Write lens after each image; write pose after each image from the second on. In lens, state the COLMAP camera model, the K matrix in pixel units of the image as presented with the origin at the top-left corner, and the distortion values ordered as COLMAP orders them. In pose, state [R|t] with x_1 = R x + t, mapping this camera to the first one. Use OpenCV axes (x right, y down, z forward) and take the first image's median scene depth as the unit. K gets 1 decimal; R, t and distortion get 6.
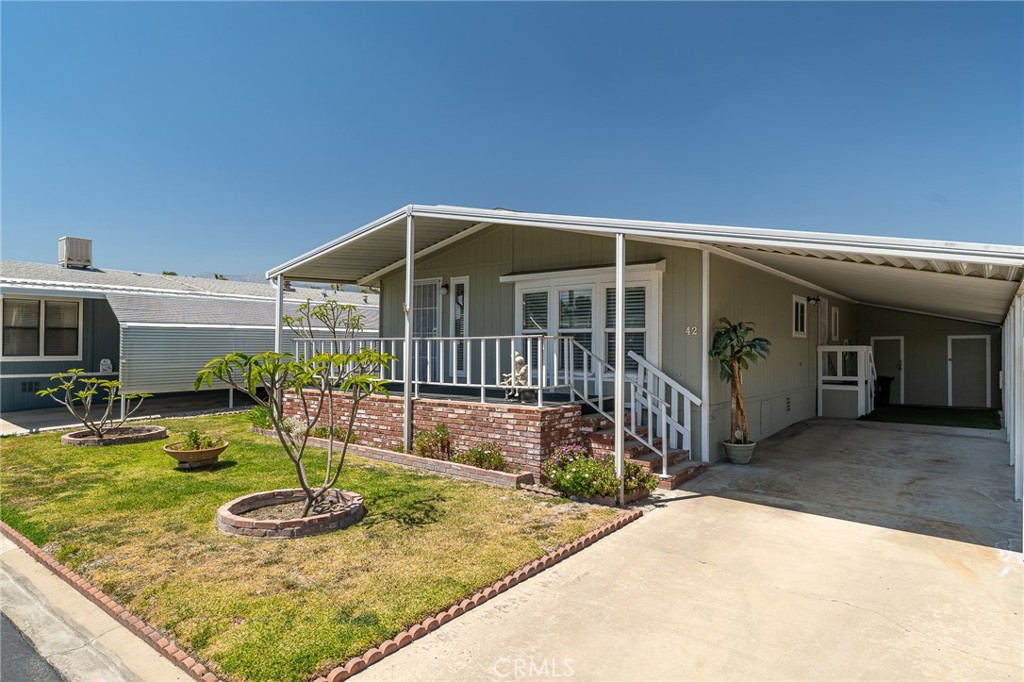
lens RADIAL K [[590.5, 0, 521.8], [0, 590.5, 341.4], [0, 0, 1]] dist [-0.004055, 0.001583]
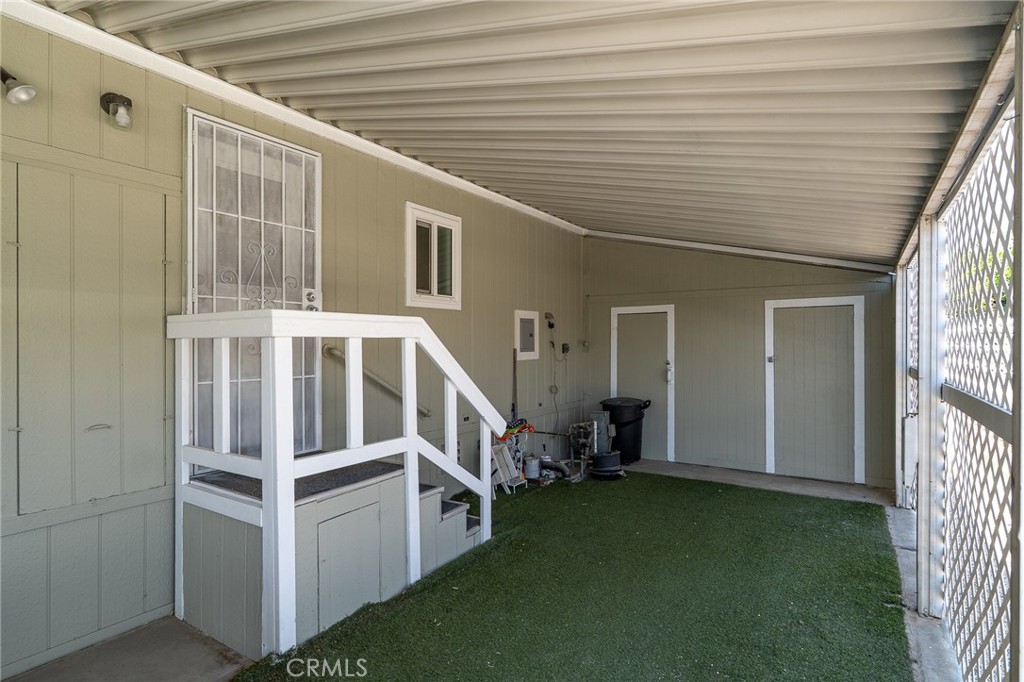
lens RADIAL K [[523.0, 0, 515.8], [0, 523.0, 340.4], [0, 0, 1]] dist [-0.003514, -0.000404]
pose [[0.996584, -0.004505, 0.082463, 0.522806], [0.003653, 0.999938, 0.010473, 0.013411], [-0.082505, -0.010136, 0.996539, 0.657283]]
